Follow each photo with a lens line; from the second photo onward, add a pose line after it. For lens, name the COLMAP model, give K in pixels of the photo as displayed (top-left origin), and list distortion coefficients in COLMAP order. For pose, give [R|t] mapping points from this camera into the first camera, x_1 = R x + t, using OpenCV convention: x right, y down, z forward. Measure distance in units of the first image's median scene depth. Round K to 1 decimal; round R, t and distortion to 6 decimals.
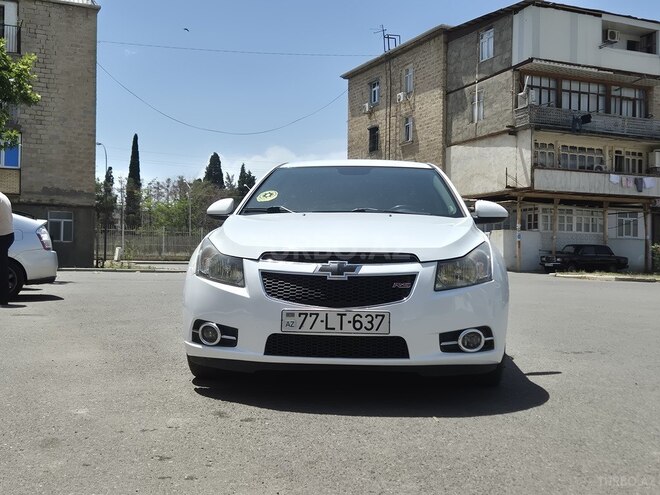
lens RADIAL K [[797.1, 0, 321.1], [0, 797.1, 242.1], [0, 0, 1]] dist [0.093753, 0.000000]
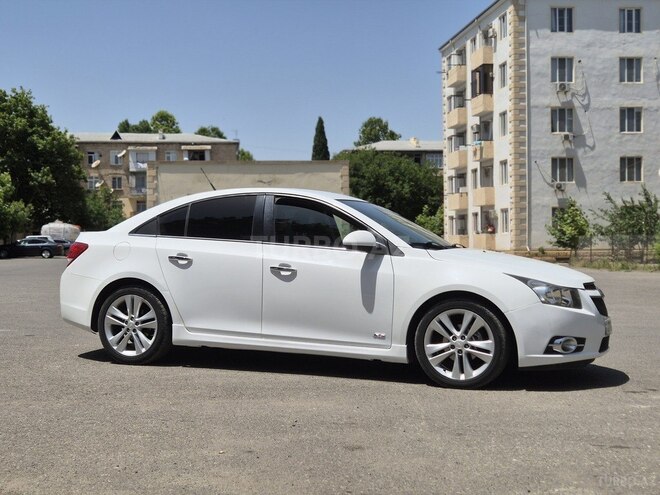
lens RADIAL K [[879.1, 0, 328.7], [0, 879.1, 244.6], [0, 0, 1]] dist [0.073039, 0.000000]
pose [[0.277436, -0.010317, 0.960689, -0.198617], [-0.019312, 0.999680, 0.016313, -0.008645], [-0.960550, -0.023079, 0.277148, 0.113652]]
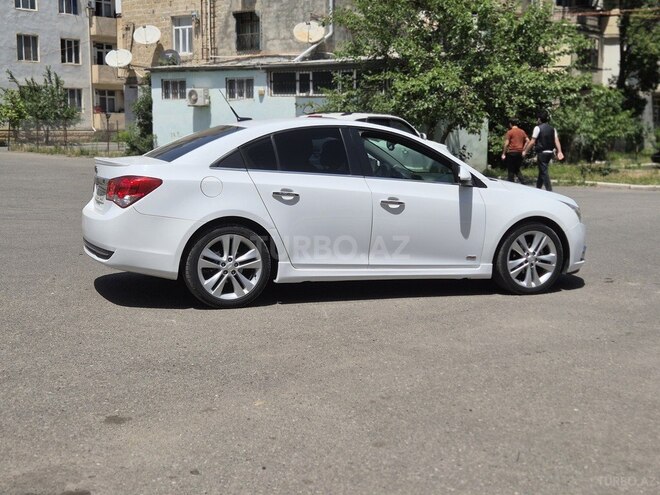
lens RADIAL K [[879.1, 0, 331.8], [0, 879.1, 244.5], [0, 0, 1]] dist [0.073039, 0.000000]
pose [[-0.441073, -0.137467, 0.886881, -0.192417], [-0.042328, 0.990286, 0.132444, -0.016638], [-0.896473, 0.020878, -0.442607, 0.278539]]
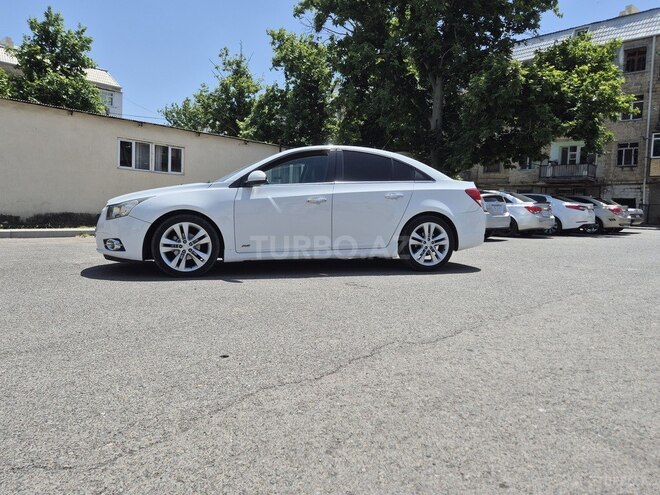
lens RADIAL K [[493.1, 0, 330.9], [0, 493.1, 242.5], [0, 0, 1]] dist [0.041269, -0.010473]
pose [[0.340258, 0.055517, -0.938692, 0.177711], [-0.002300, 0.998302, 0.058209, 0.004834], [0.940329, -0.017647, 0.339807, 0.123942]]
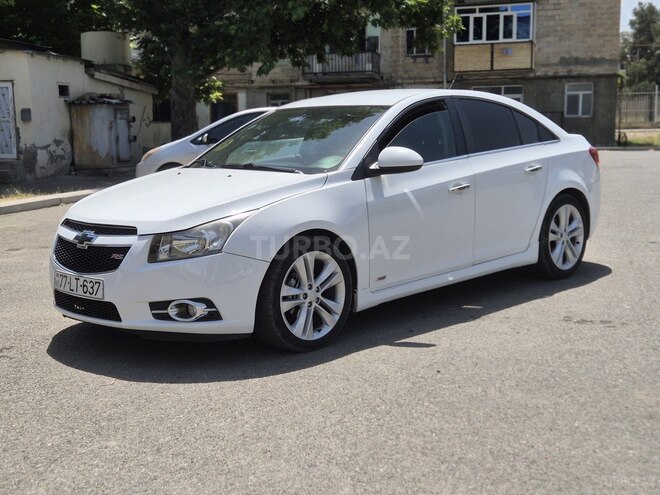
lens RADIAL K [[879.1, 0, 321.5], [0, 879.1, 254.8], [0, 0, 1]] dist [0.073039, 0.000000]
pose [[0.758948, 0.067809, -0.647611, 0.120957], [0.043310, 0.987104, 0.154112, -0.013560], [0.649709, -0.145012, 0.746224, 0.029986]]
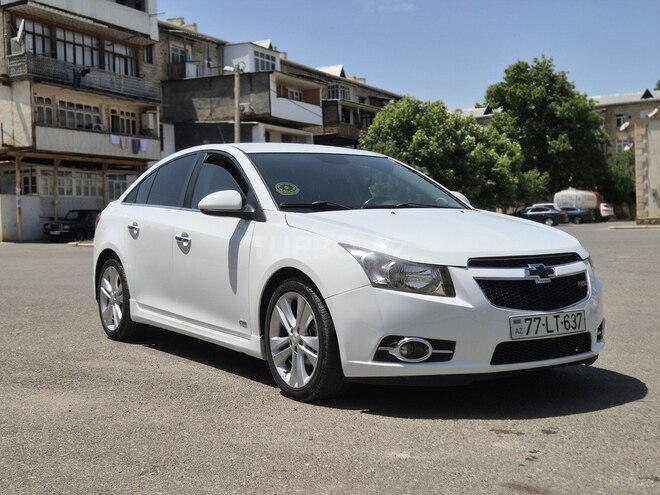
lens RADIAL K [[879.1, 0, 313.4], [0, 879.1, 241.5], [0, 0, 1]] dist [0.073039, 0.000000]
pose [[0.793362, -0.044537, 0.607118, -0.097788], [0.017752, 0.998589, 0.050056, -0.007306], [-0.608491, -0.028935, 0.793033, 0.031399]]
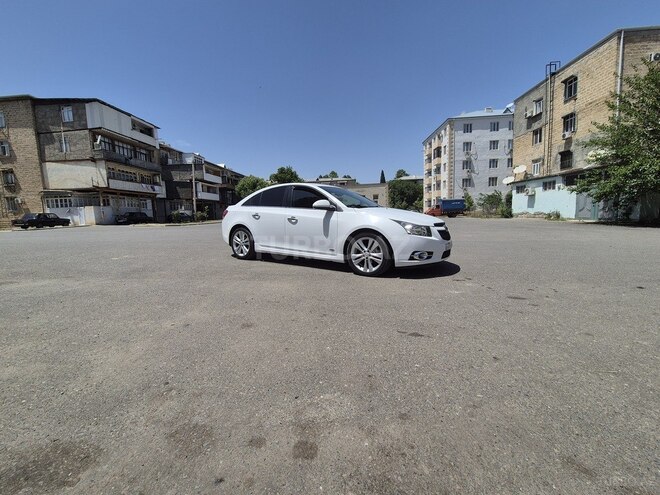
lens RADIAL K [[270.5, 0, 326.1], [0, 270.5, 243.8], [0, 0, 1]] dist [-0.004066, 0.001374]
pose [[0.484094, -0.119316, 0.866843, -0.123698], [0.008724, 0.991268, 0.131570, -0.005179], [-0.874973, -0.056130, 0.480908, 0.098887]]
